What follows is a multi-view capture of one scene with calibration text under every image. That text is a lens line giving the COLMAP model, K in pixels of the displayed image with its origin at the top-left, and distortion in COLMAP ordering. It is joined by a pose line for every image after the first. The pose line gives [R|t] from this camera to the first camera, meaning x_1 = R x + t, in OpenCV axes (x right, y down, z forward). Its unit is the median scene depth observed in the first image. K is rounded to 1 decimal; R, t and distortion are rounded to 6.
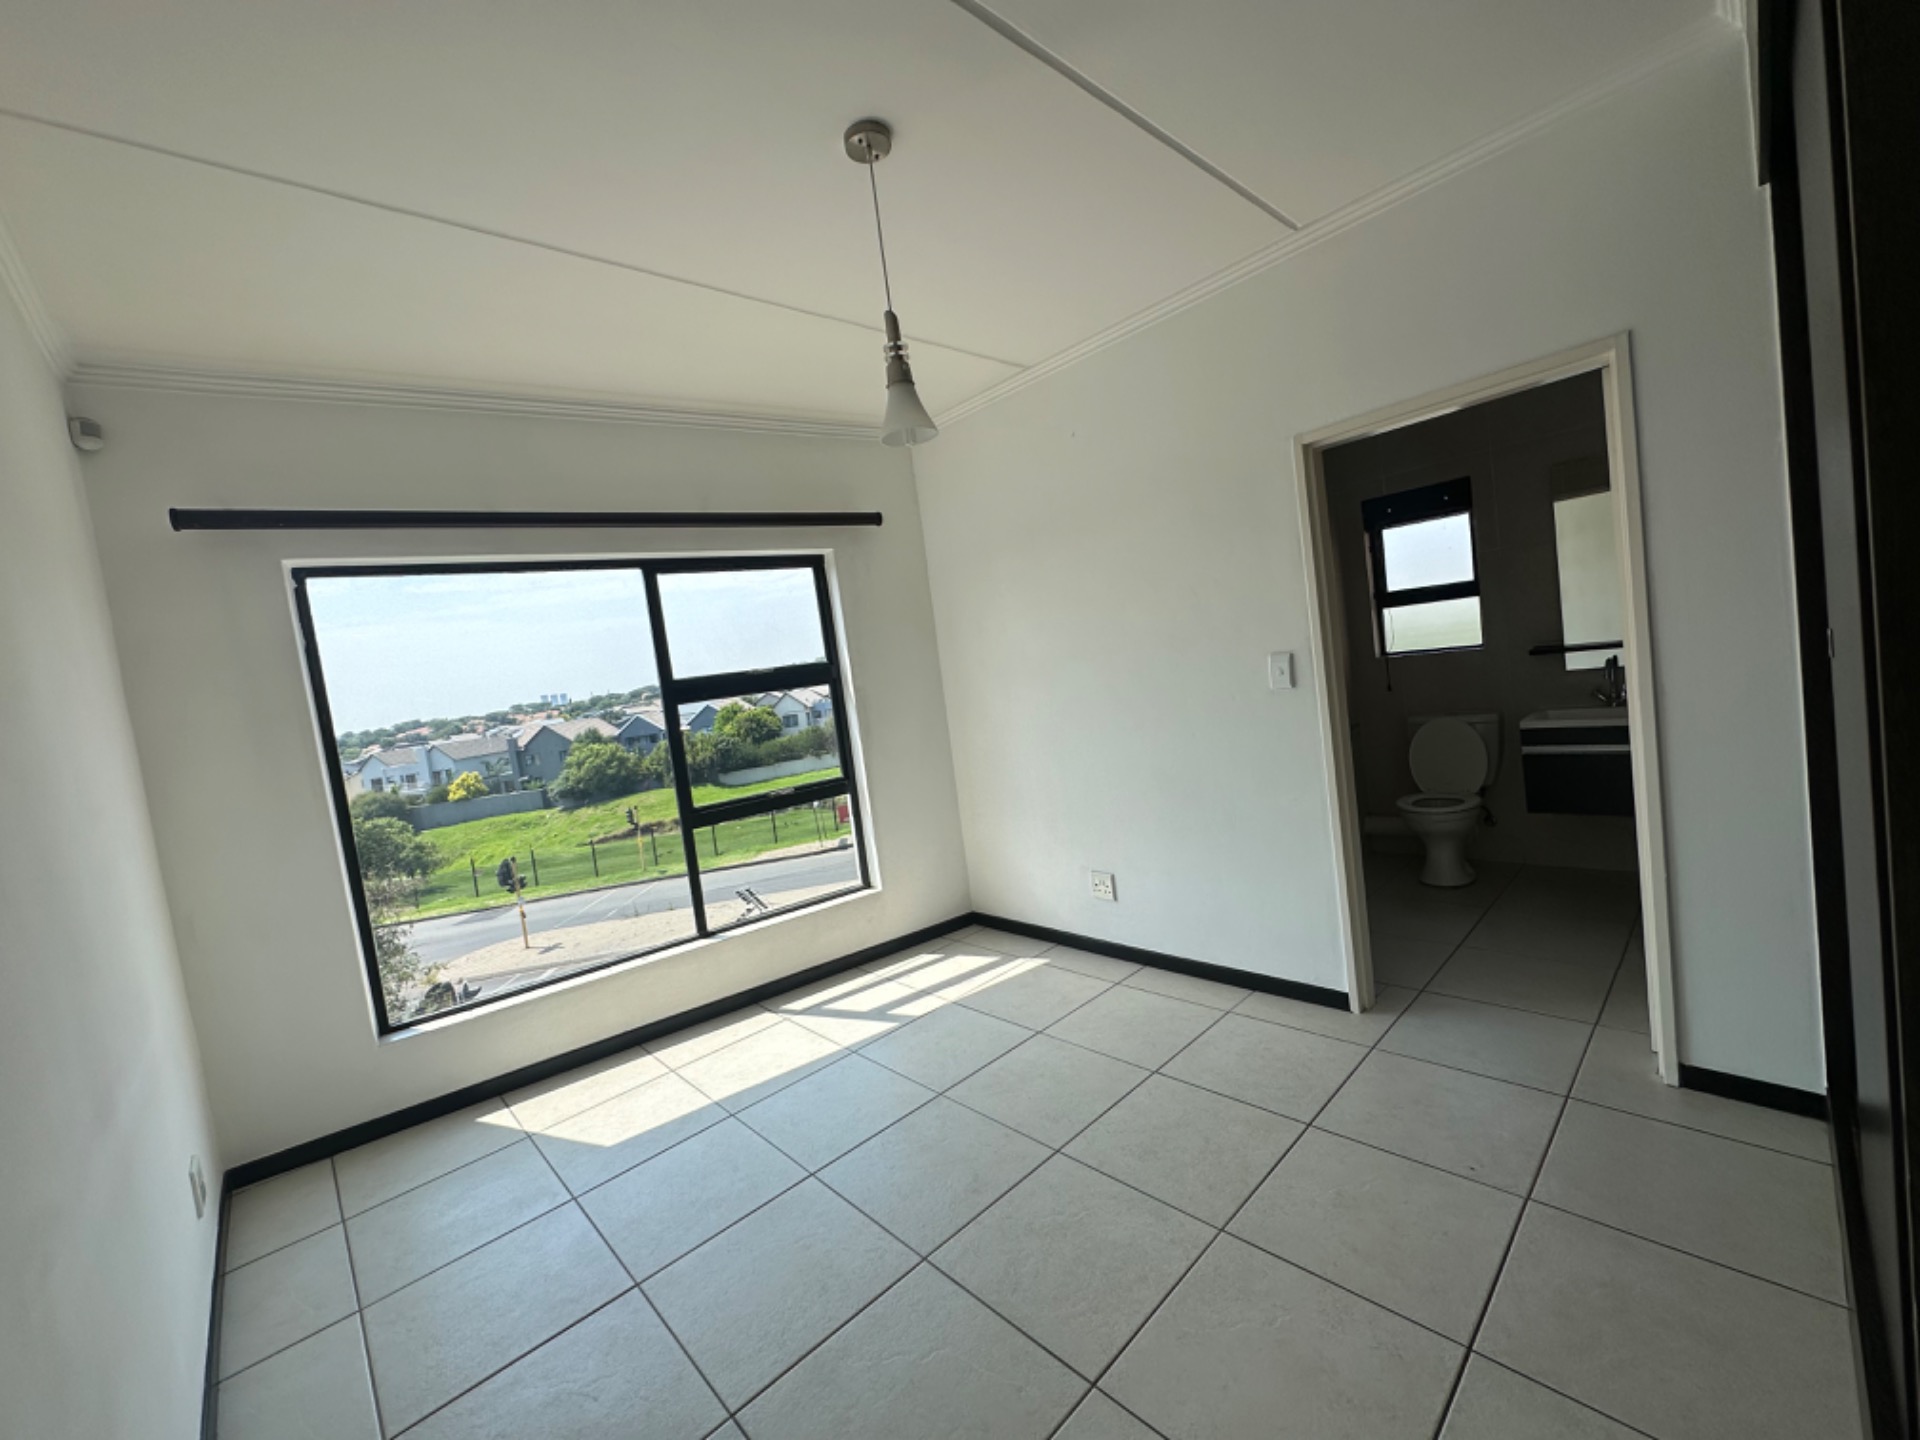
lens RADIAL K [[764.5, 0, 953.3], [0, 764.5, 718.6], [0, 0, 1]] dist [-0.000202, 0.000187]
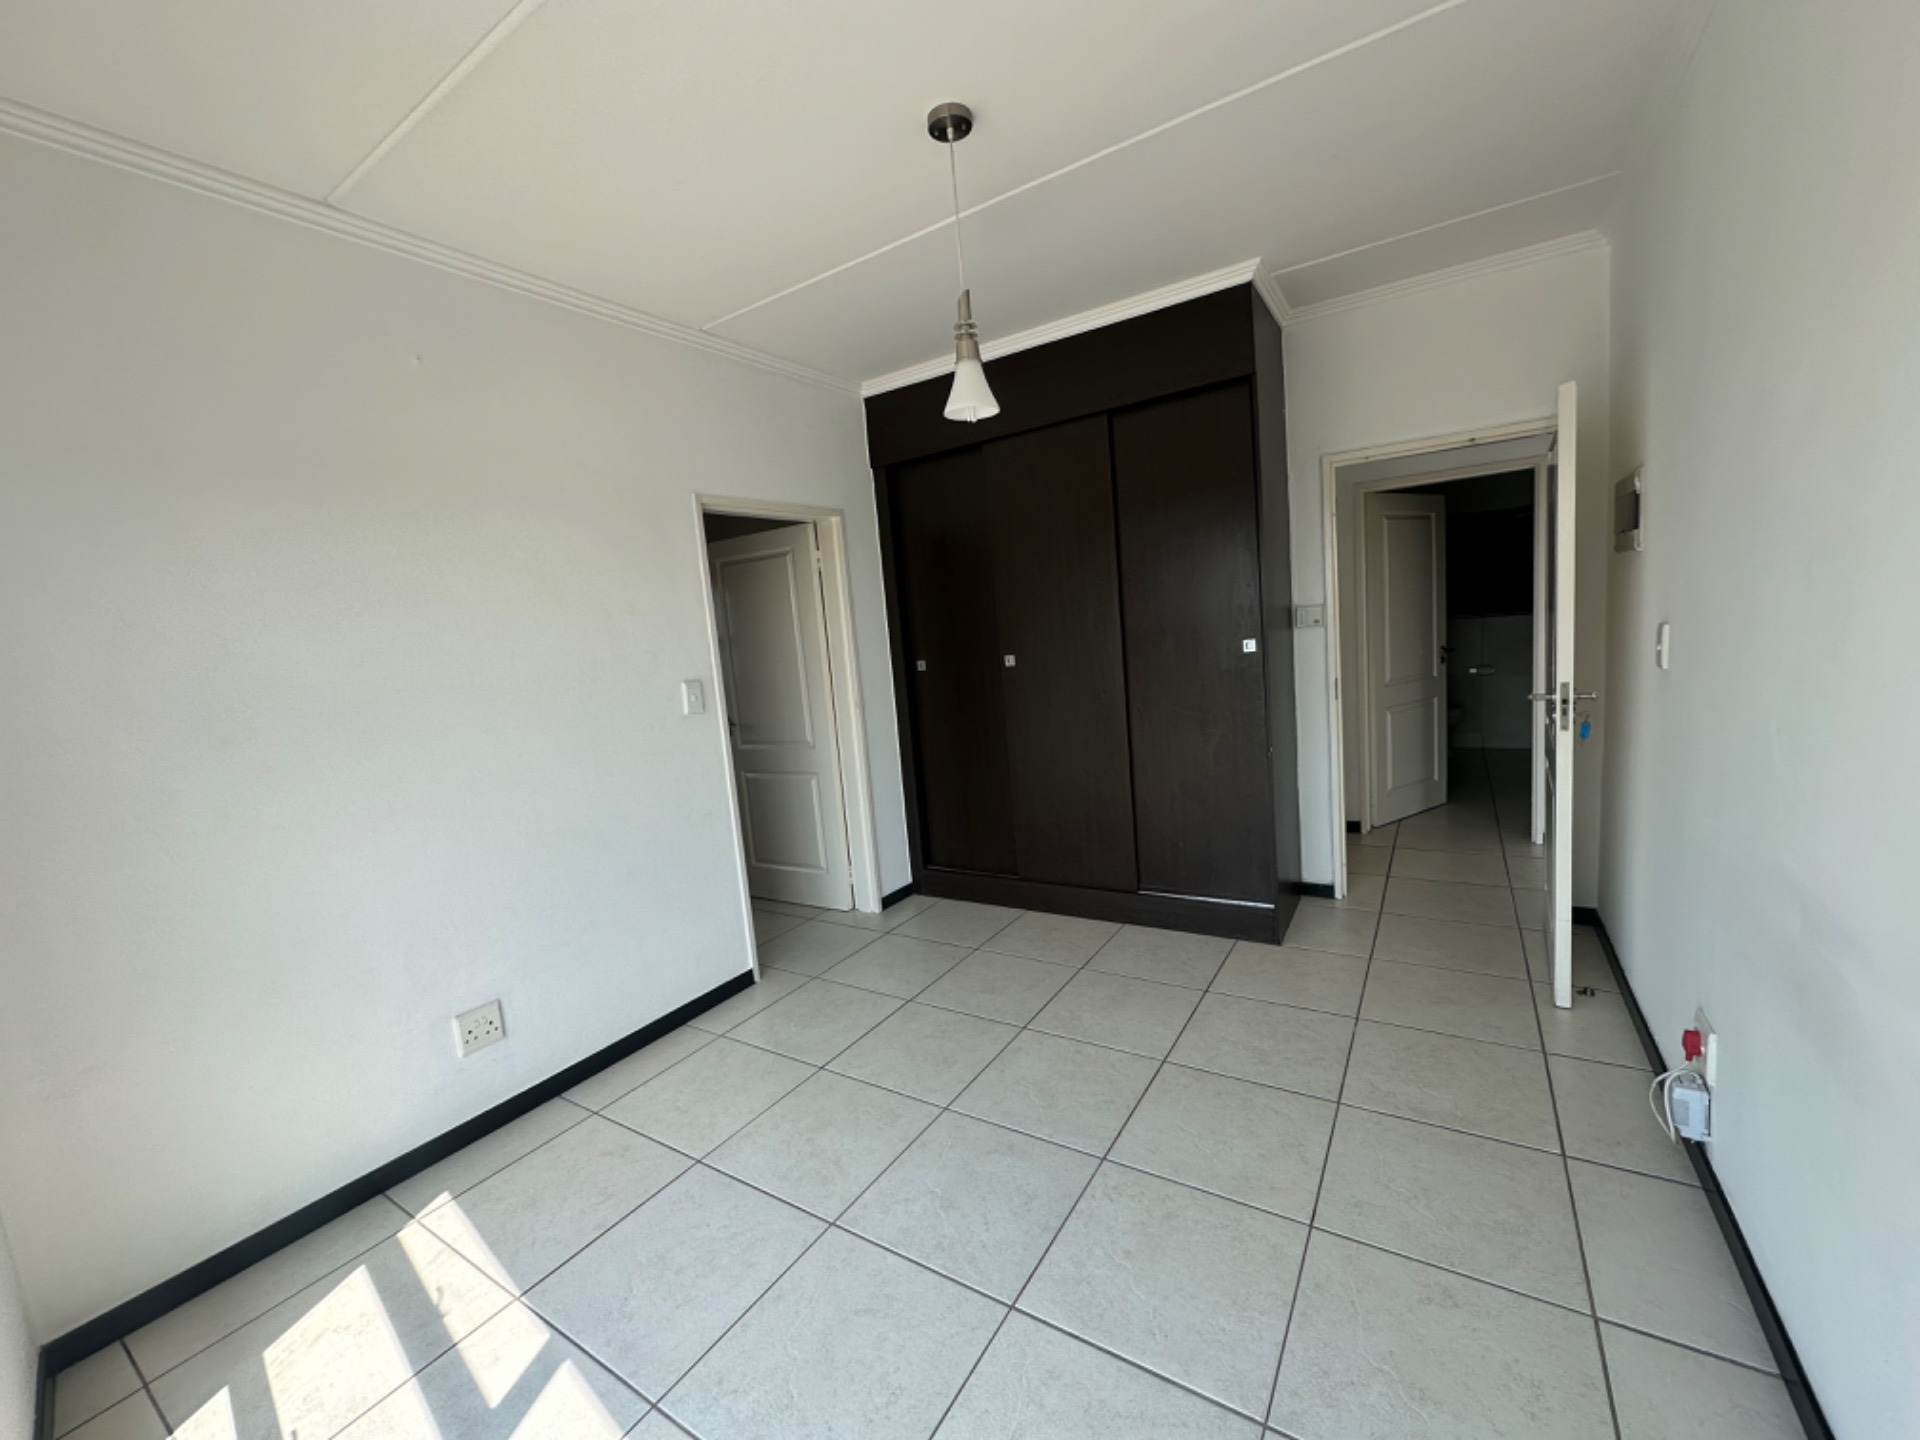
lens RADIAL K [[764.5, 0, 964.1], [0, 764.5, 719.9], [0, 0, 1]] dist [-0.000202, 0.000187]
pose [[-0.244658, 0.037884, 0.968869, -0.528567], [0.174727, 0.984601, 0.005622, 0.022485], [-0.953736, 0.170663, -0.247510, 0.666221]]
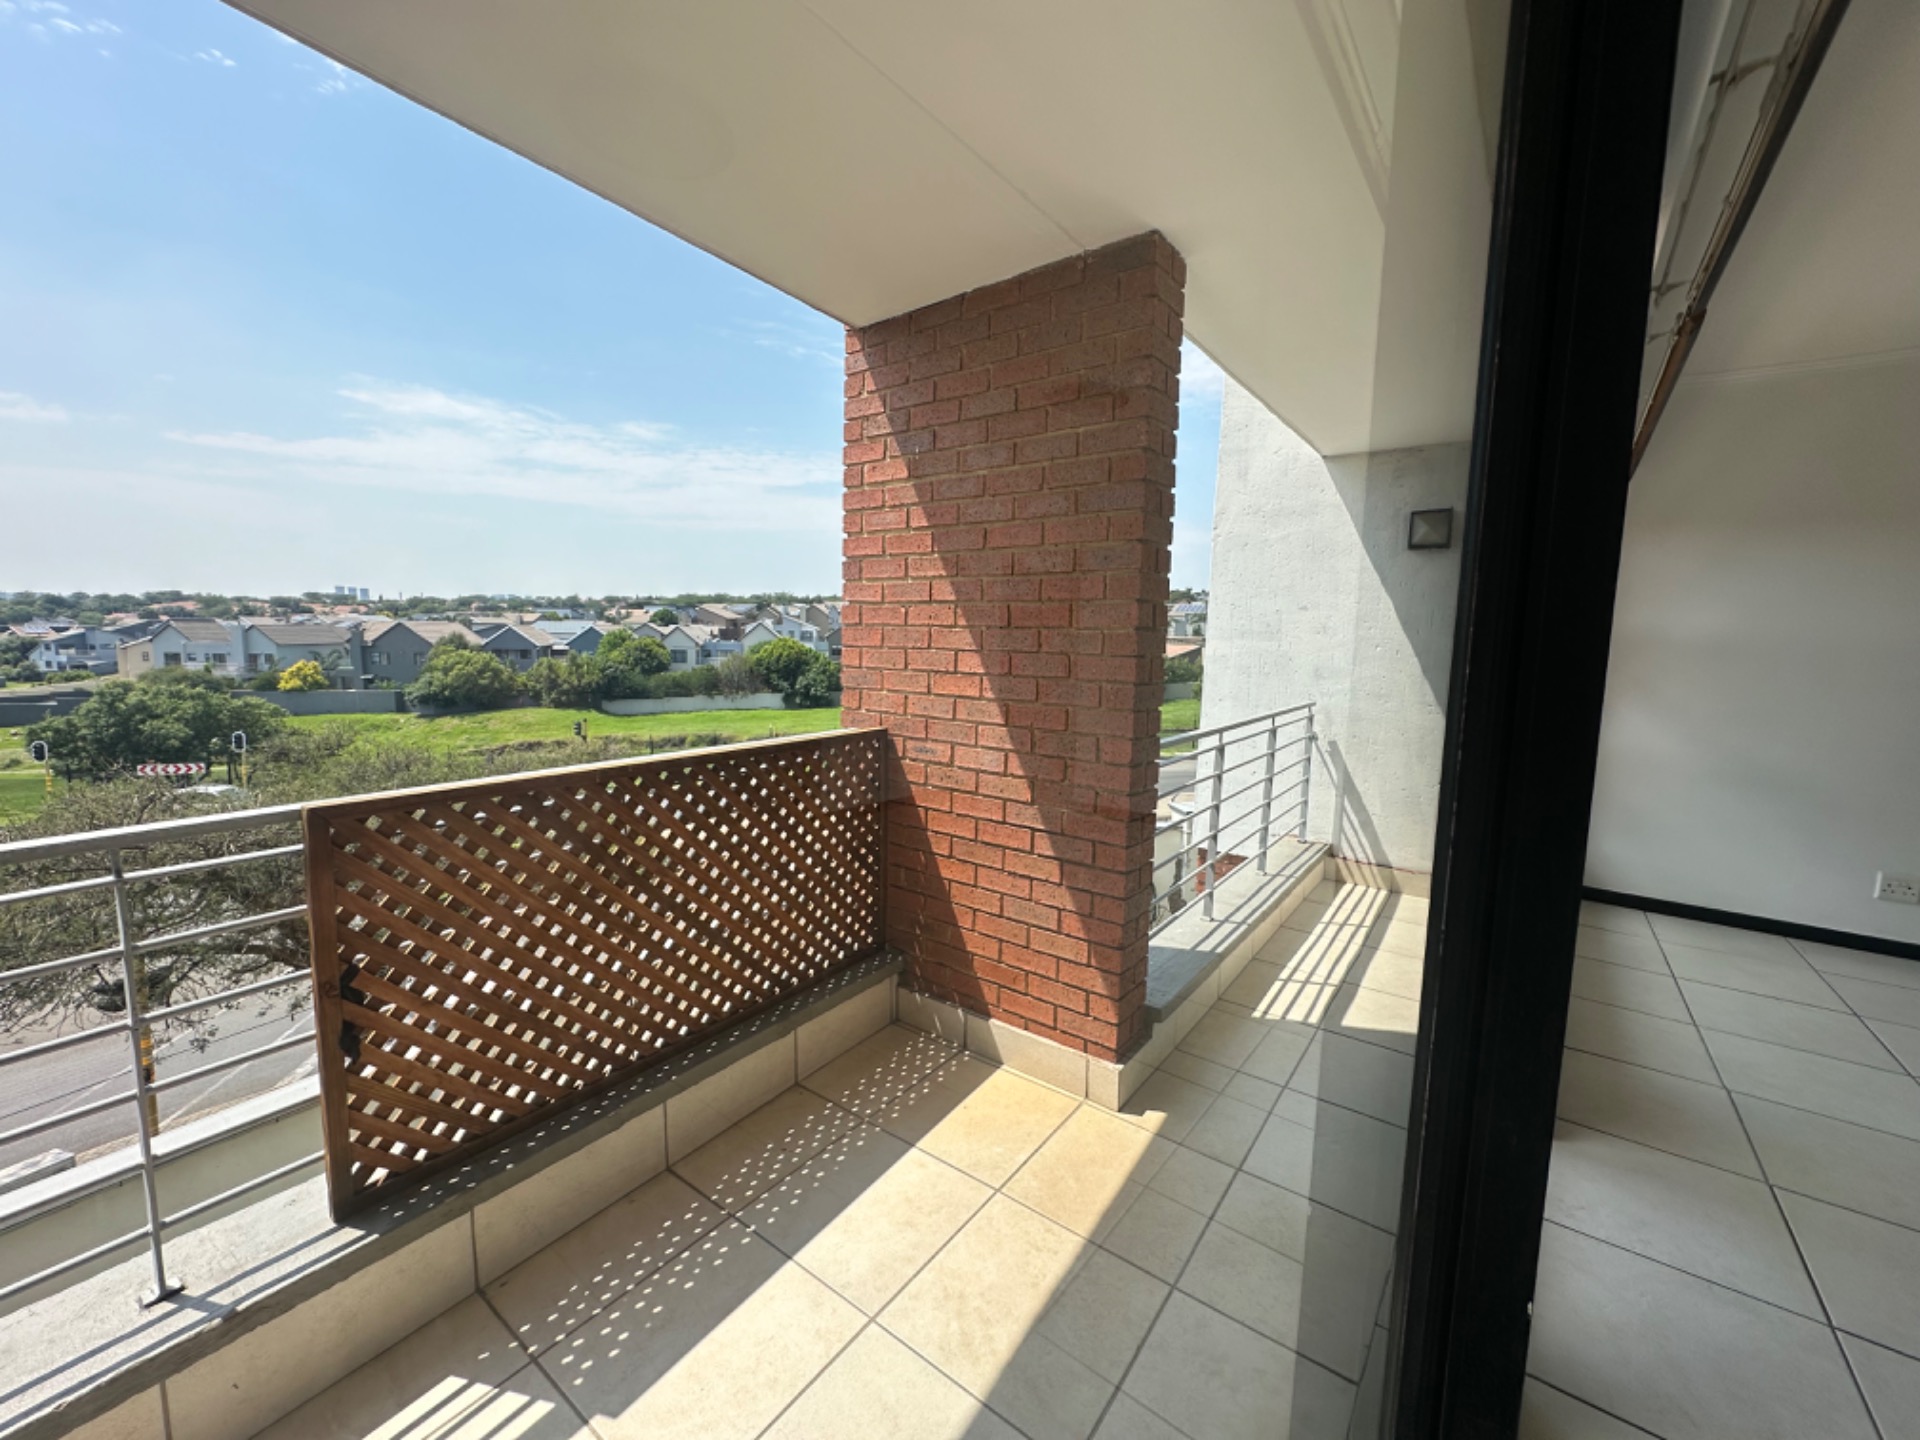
lens RADIAL K [[764.5, 0, 956.8], [0, 764.5, 726.6], [0, 0, 1]] dist [-0.000202, 0.000187]
pose [[0.970782, 0.126965, 0.203624, -1.398407], [-0.136747, 0.990000, 0.034652, 0.234557], [-0.197188, -0.061485, 0.978436, -0.578310]]
